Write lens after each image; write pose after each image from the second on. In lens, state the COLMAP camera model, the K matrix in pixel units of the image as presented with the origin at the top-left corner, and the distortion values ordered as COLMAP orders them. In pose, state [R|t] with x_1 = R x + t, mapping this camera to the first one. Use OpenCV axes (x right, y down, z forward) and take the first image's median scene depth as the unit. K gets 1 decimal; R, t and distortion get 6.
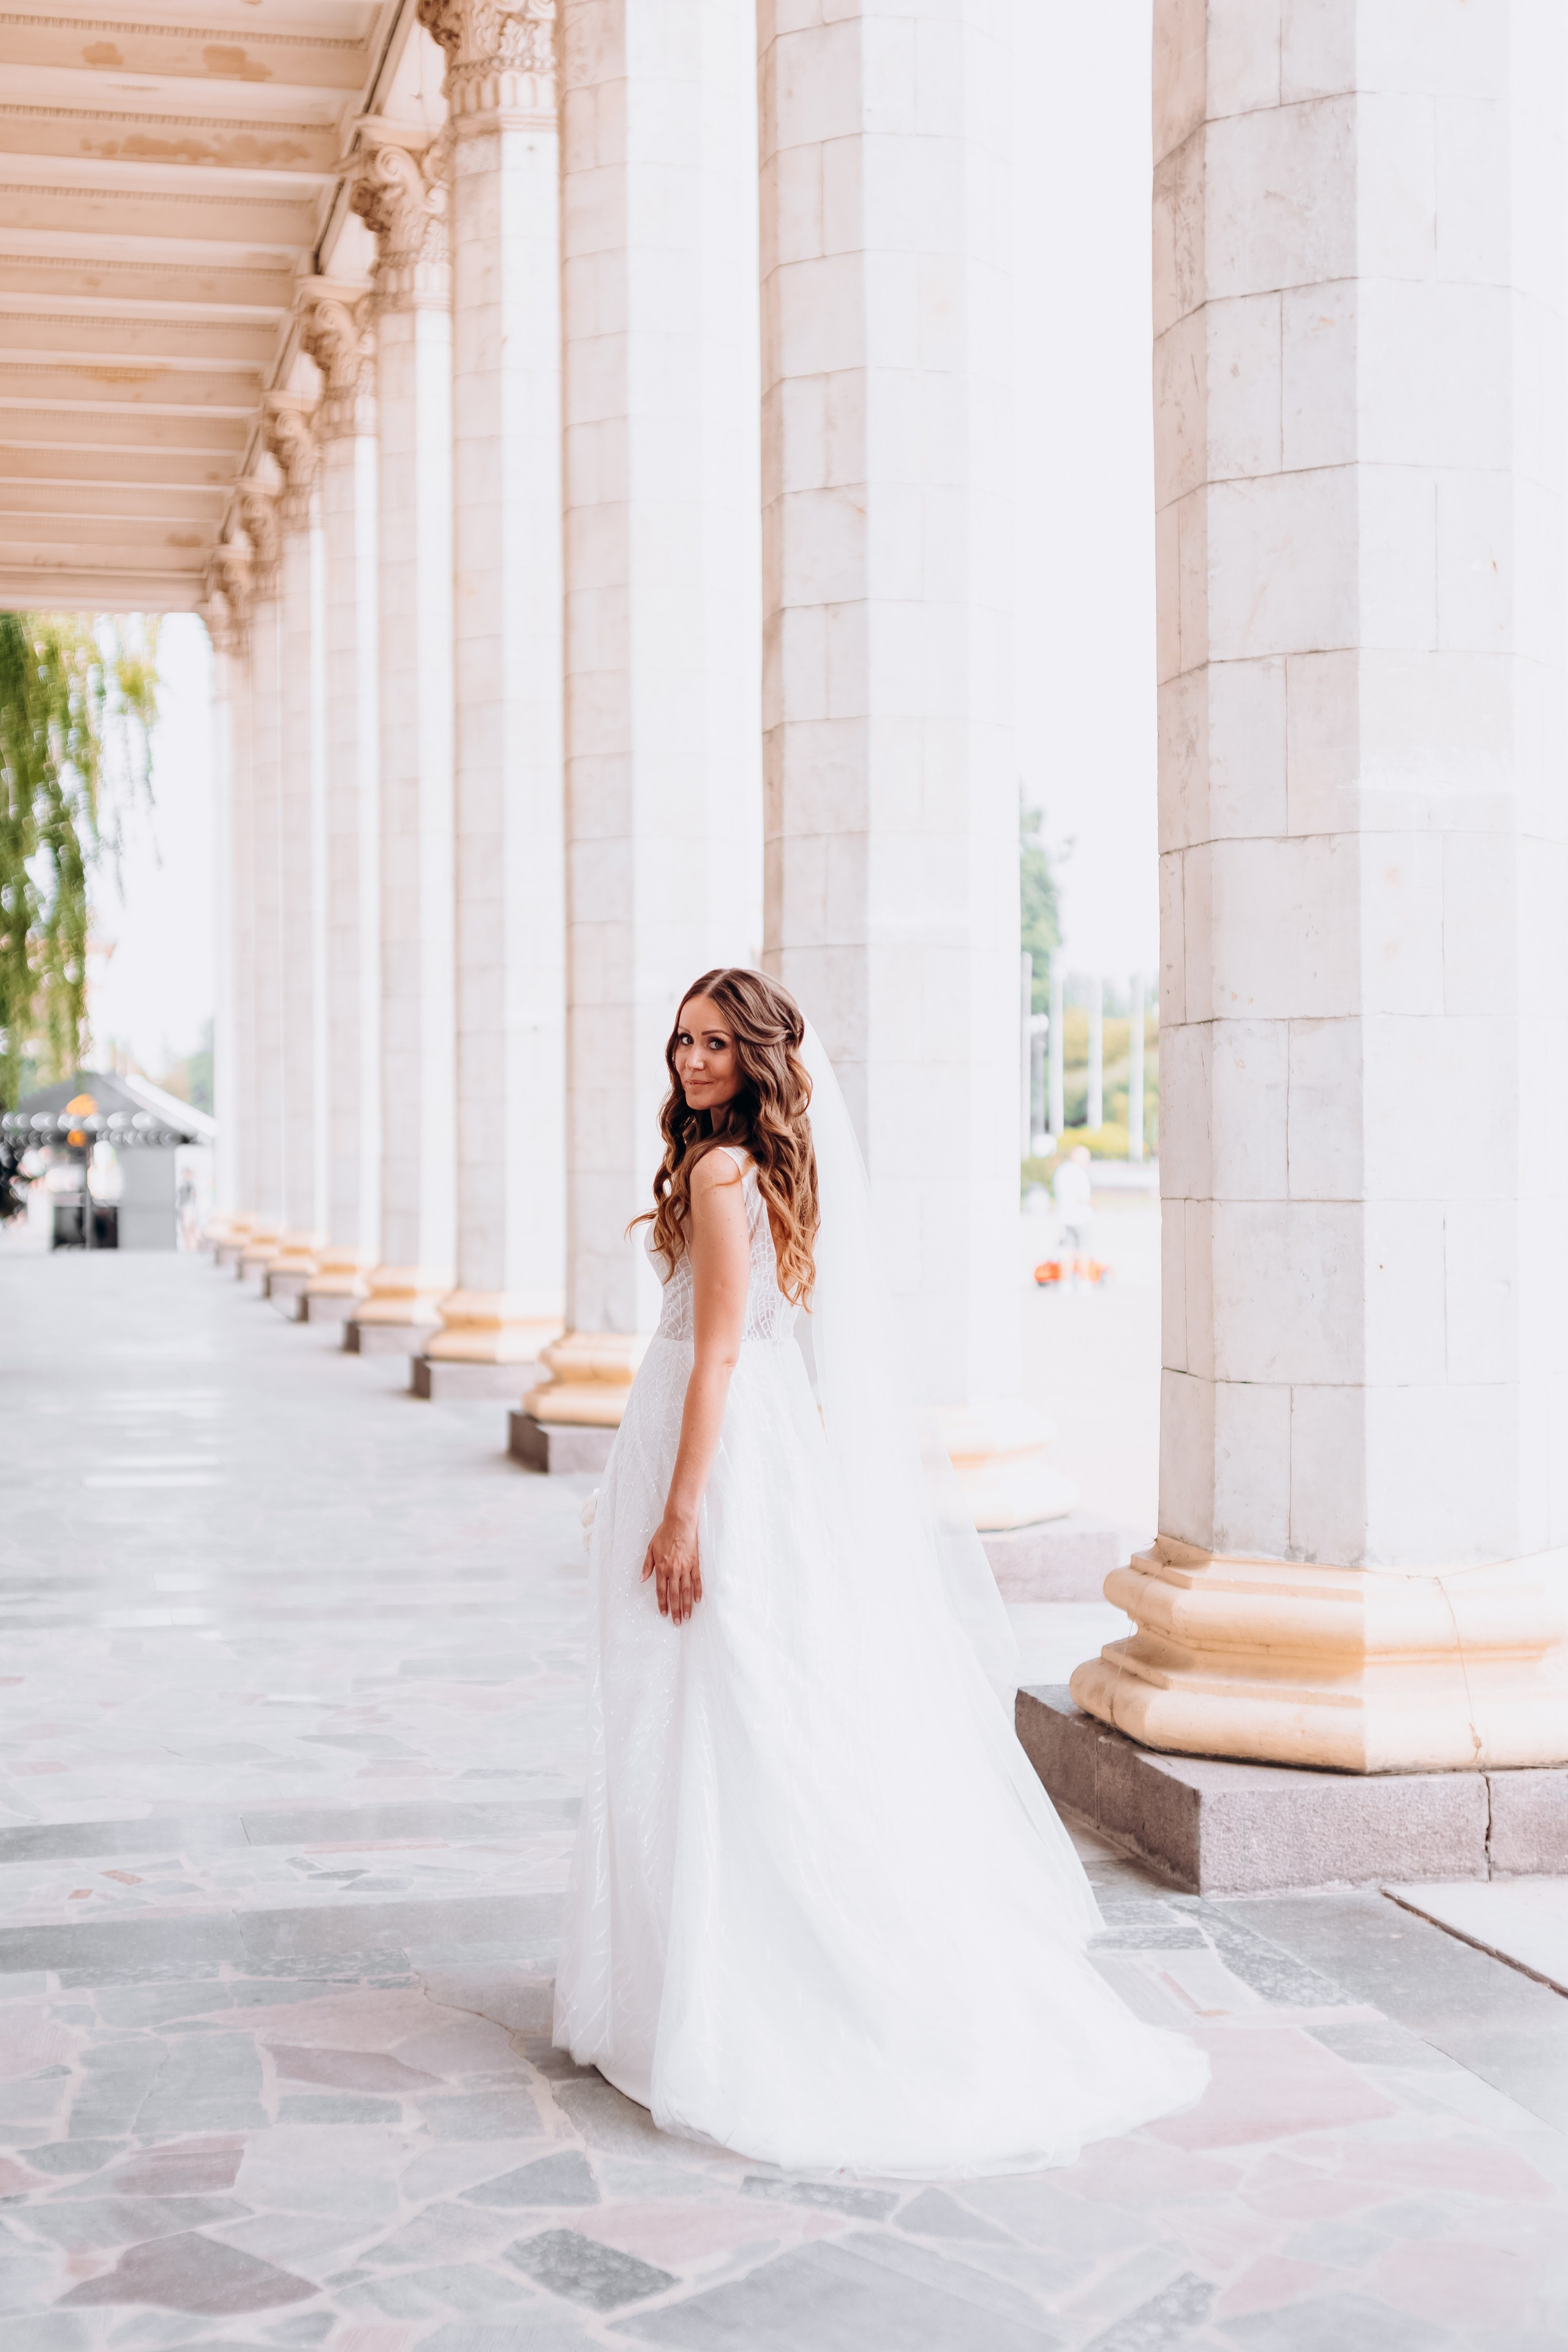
lens RADIAL K [[3236.8, 0, 790.8], [0, 3236.8, 1155.2], [0, 0, 1]] dist [-0.026553, 0.000000]
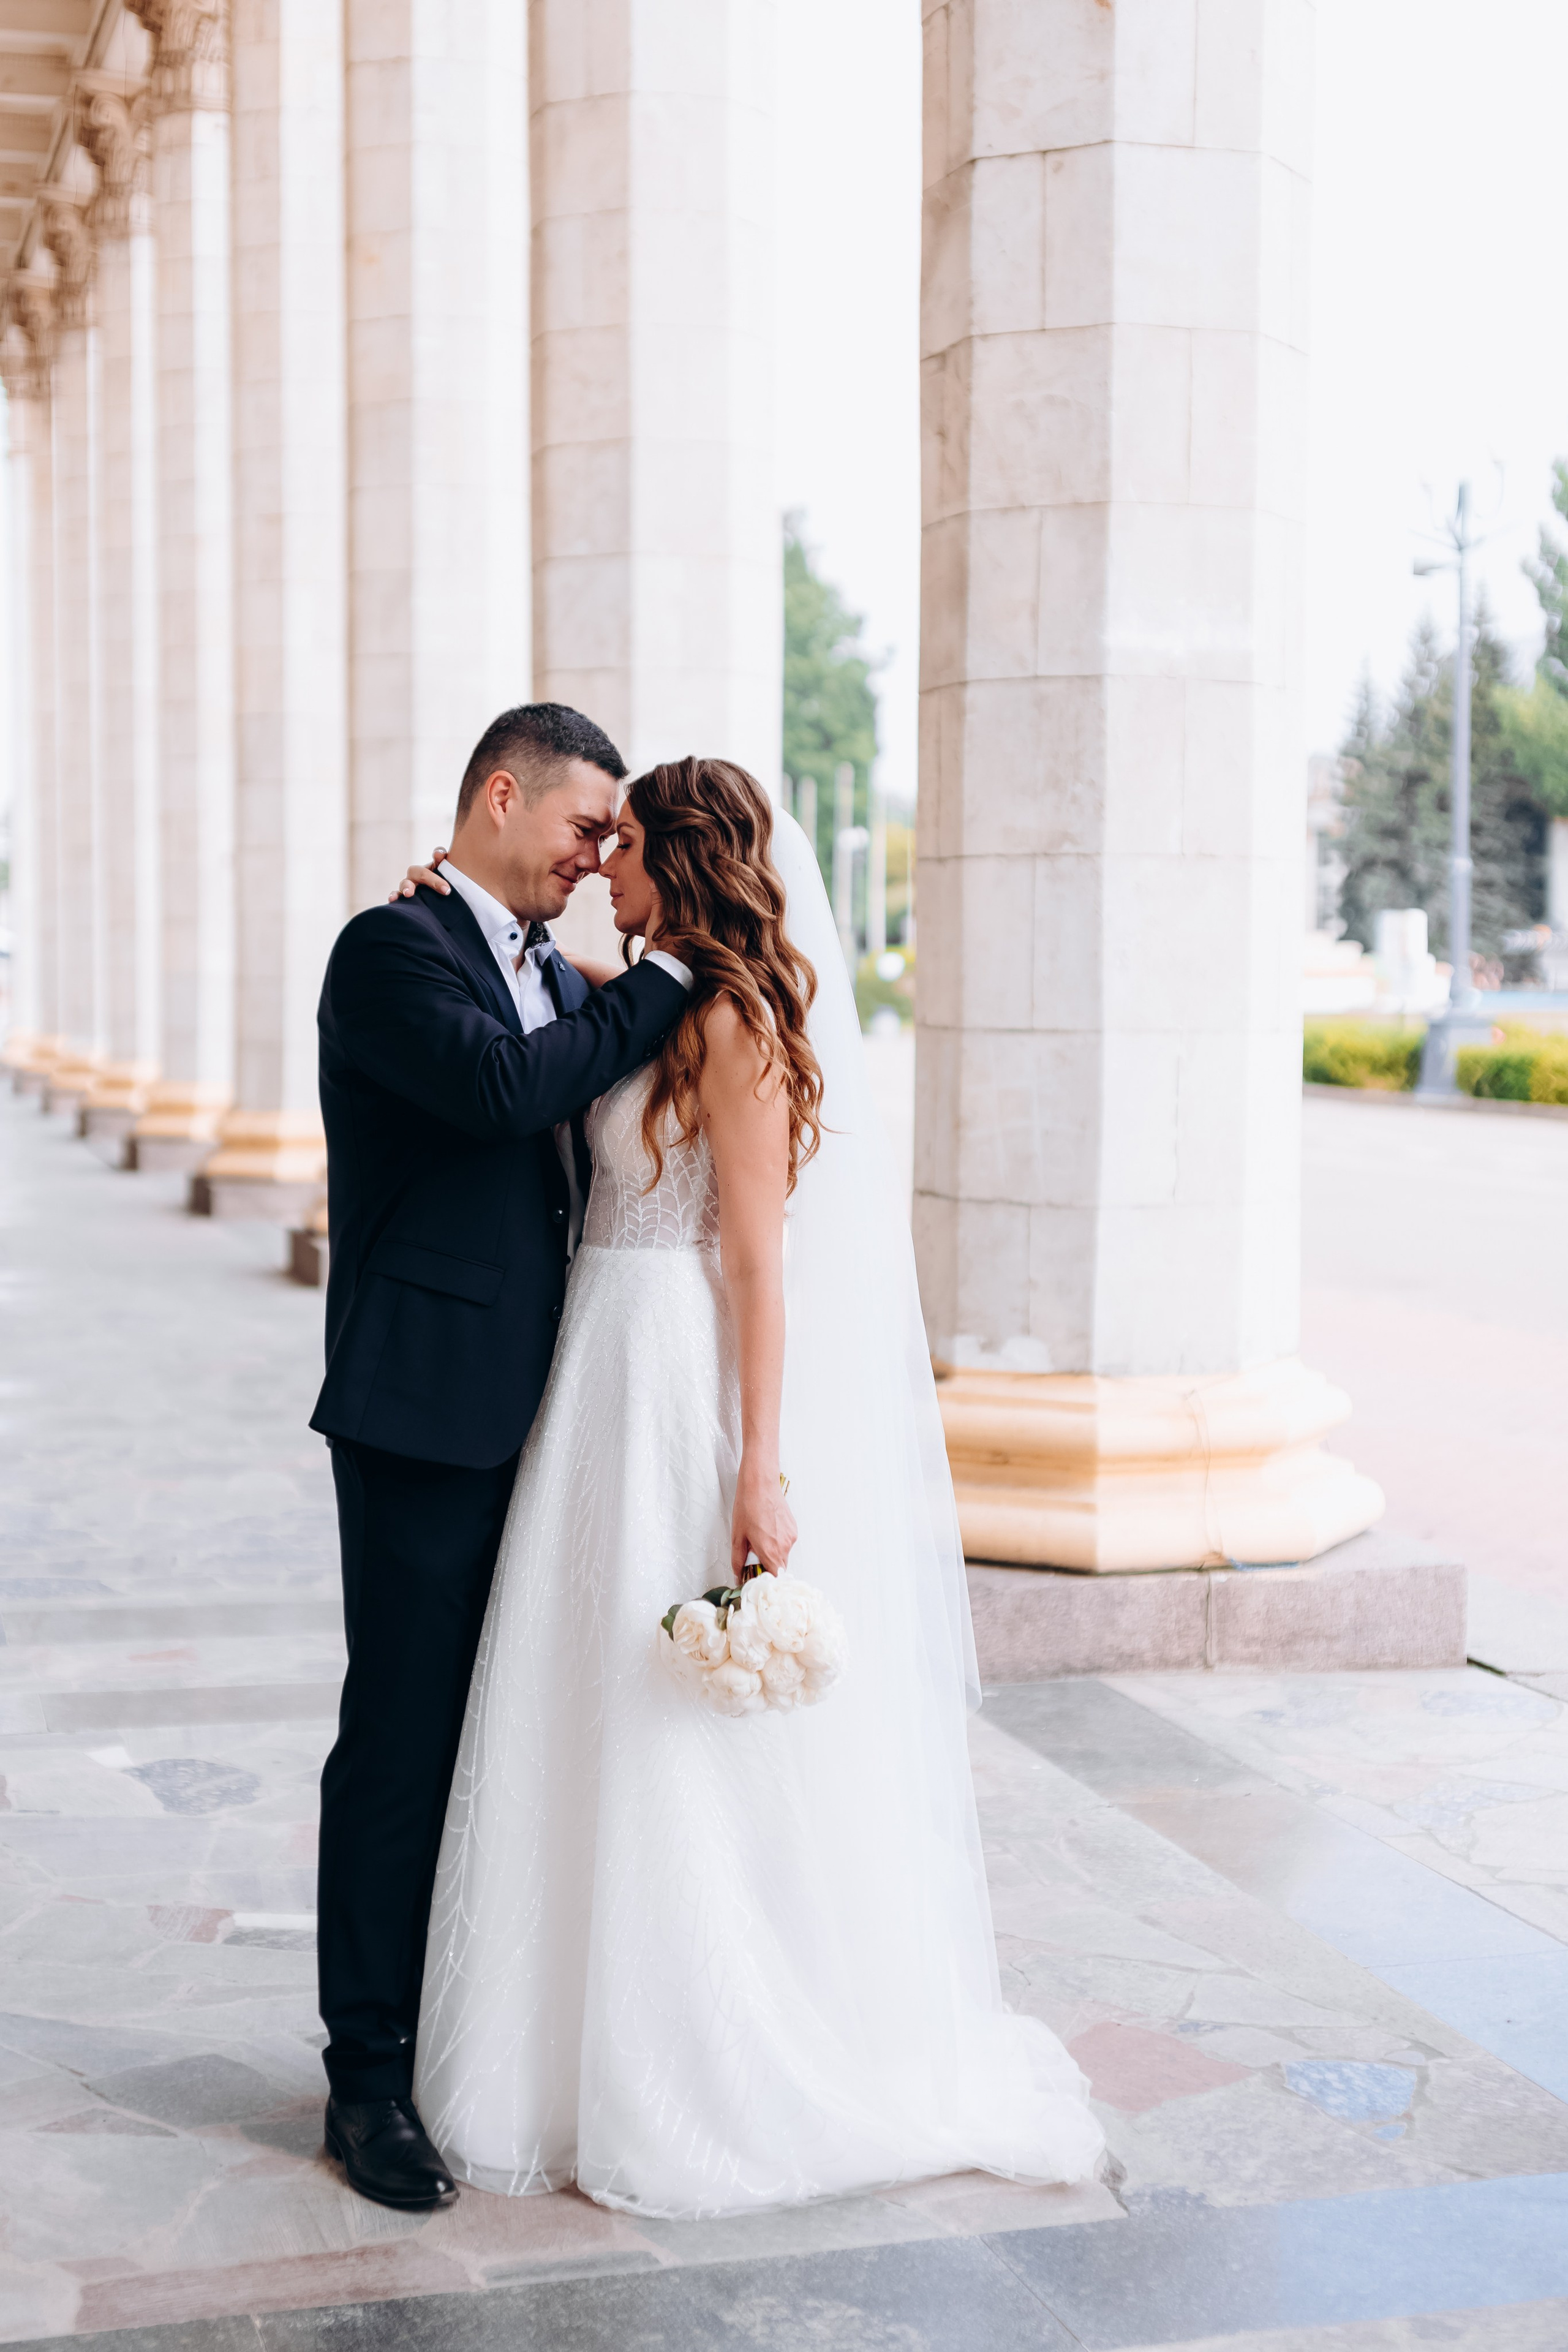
lens RADIAL K [[3236.8, 0, 780.0], [0, 3236.8, 1200.6], [0, 0, 1]] dist [-0.026553, 0.000000]
pose [[0.997917, 0.007882, 0.064027, -0.036556], [-0.012314, 0.997532, 0.069126, -0.001491], [-0.063325, -0.069770, 0.995551, 0.150827]]
